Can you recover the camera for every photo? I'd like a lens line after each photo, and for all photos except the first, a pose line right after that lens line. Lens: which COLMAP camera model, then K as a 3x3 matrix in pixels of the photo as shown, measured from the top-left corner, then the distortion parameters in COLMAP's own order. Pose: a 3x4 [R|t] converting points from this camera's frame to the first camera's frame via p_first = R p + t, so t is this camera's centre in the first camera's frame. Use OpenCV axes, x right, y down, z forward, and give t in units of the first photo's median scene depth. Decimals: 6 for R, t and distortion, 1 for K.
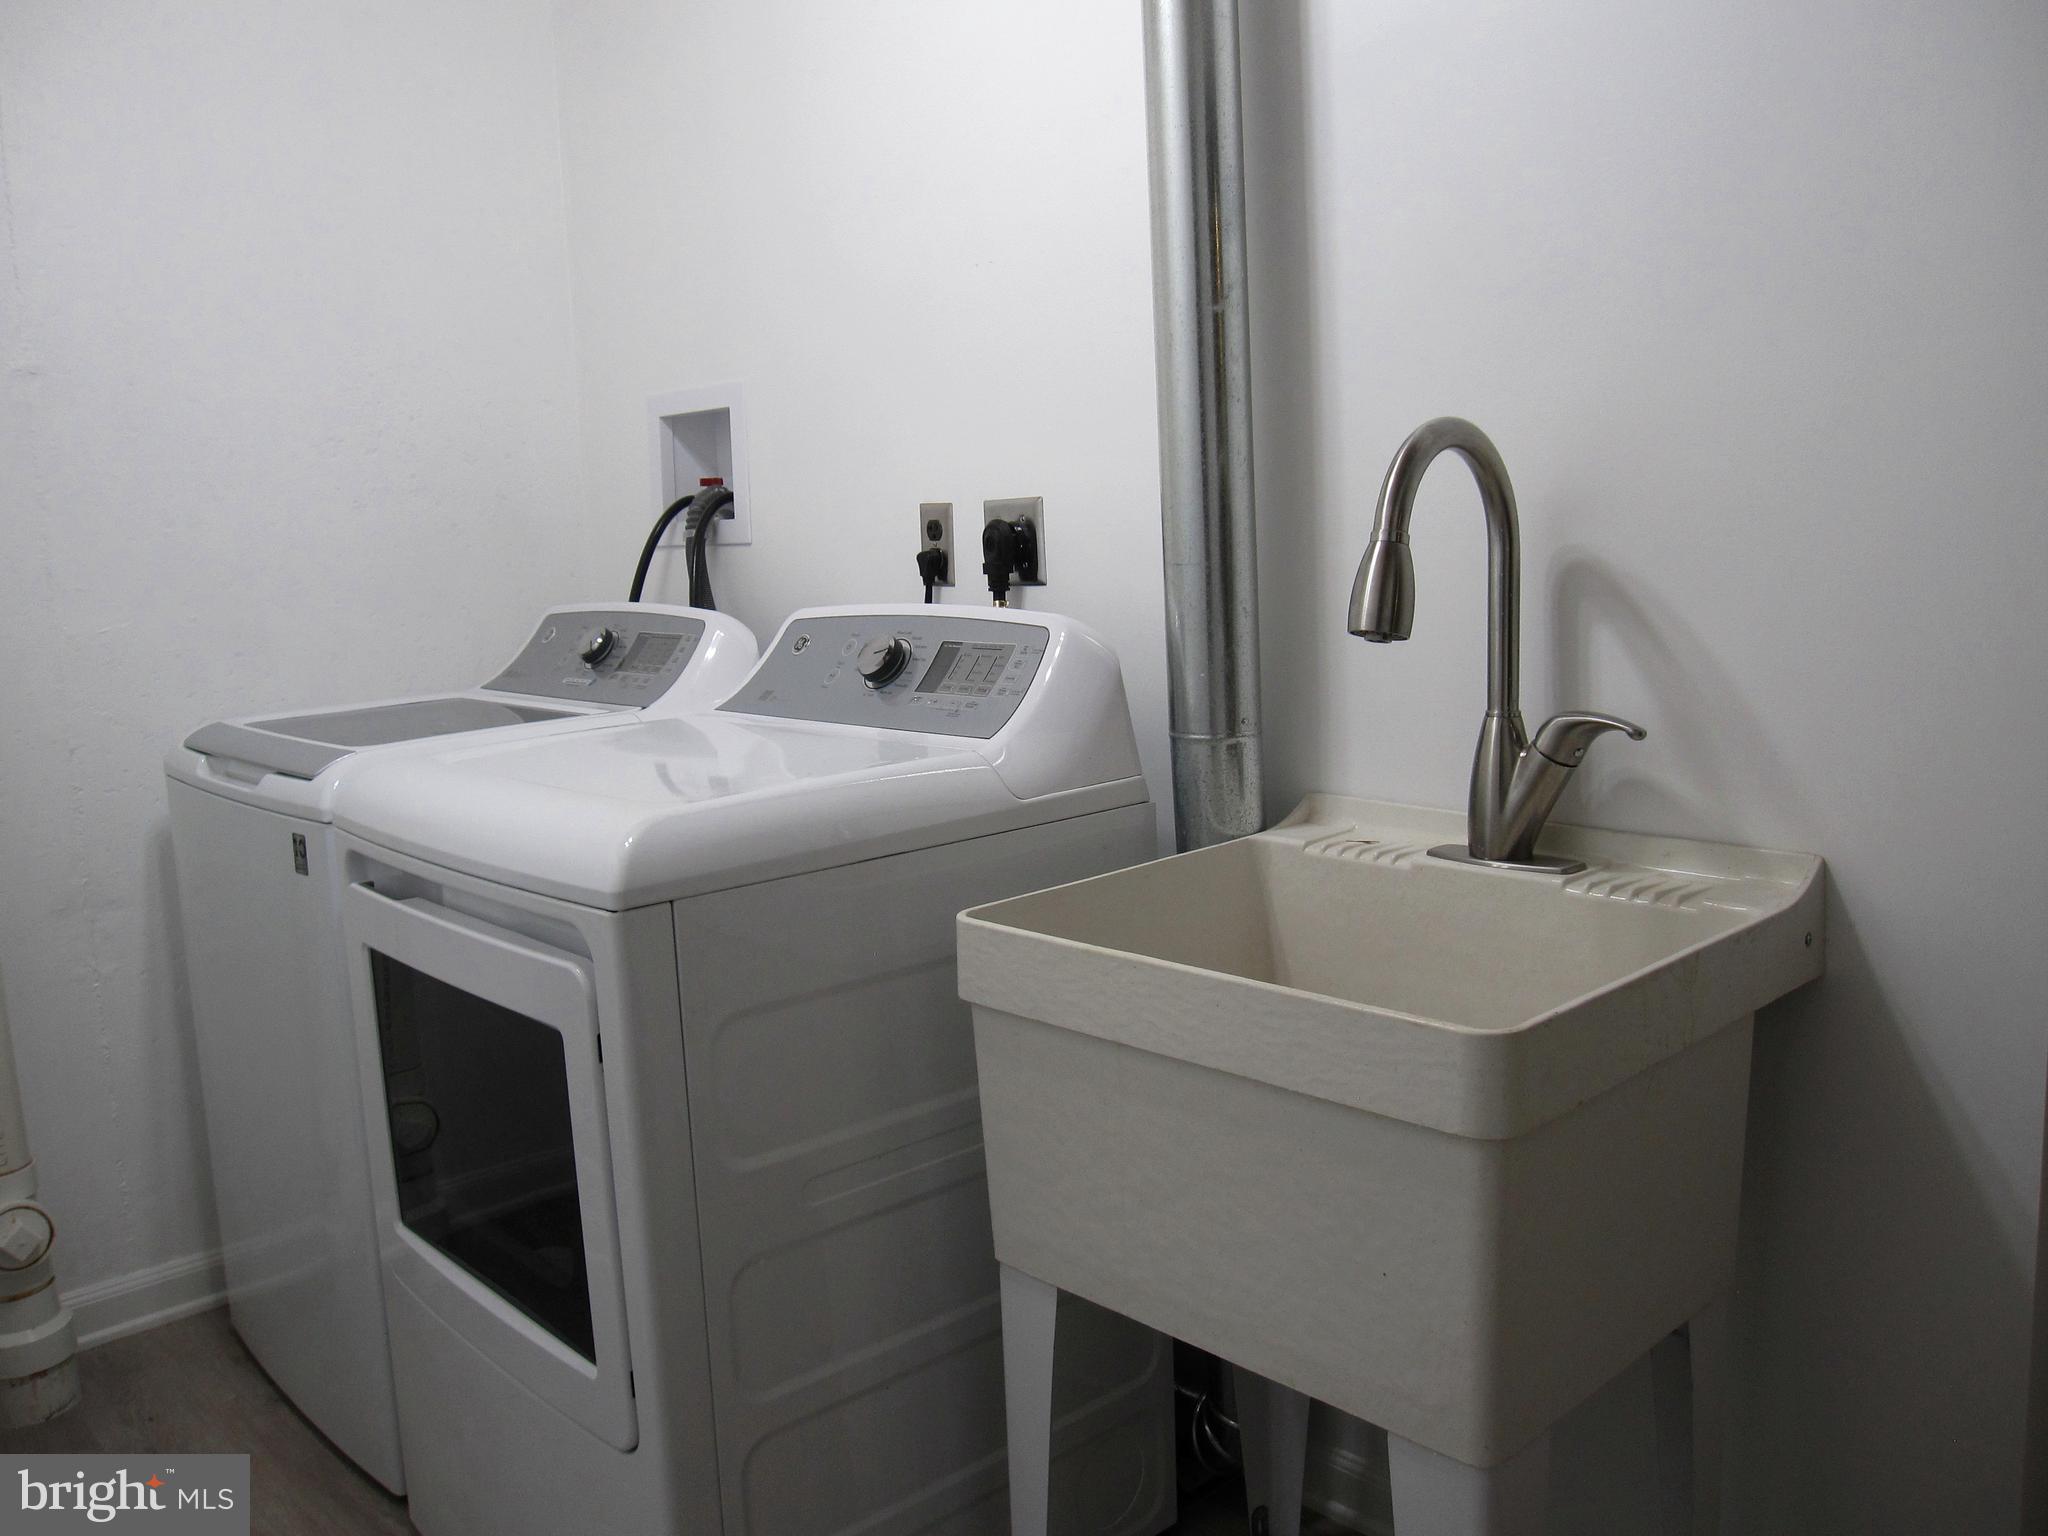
lens RADIAL K [[1676.2, 0, 968.5], [0, 1676.2, 763.5], [0, 0, 1]] dist [-0.049062, 0.005703]
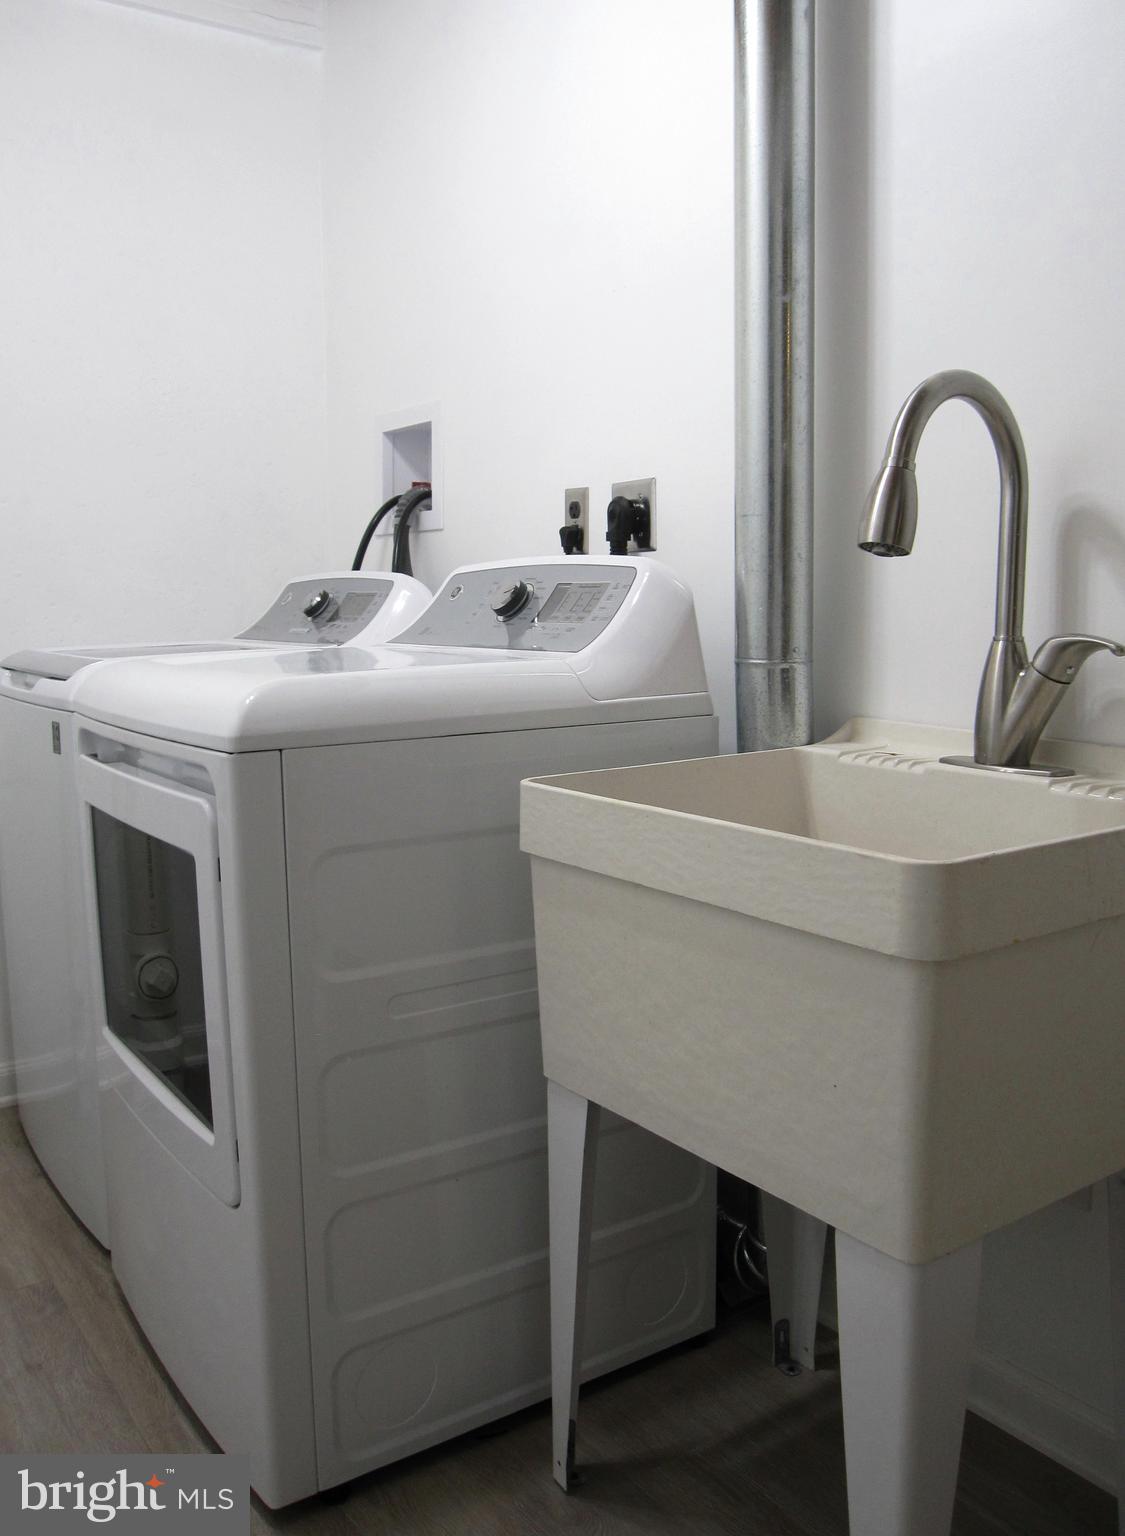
lens RADIAL K [[1289.1, 0, 537.1], [0, 1289.1, 770.7], [0, 0, 1]] dist [-0.047531, 0.002516]
pose [[0.991844, 0.052790, -0.116011, 0.095362], [-0.053219, 0.998583, -0.000602, 0.071883], [0.115815, 0.006771, 0.993248, 0.075869]]
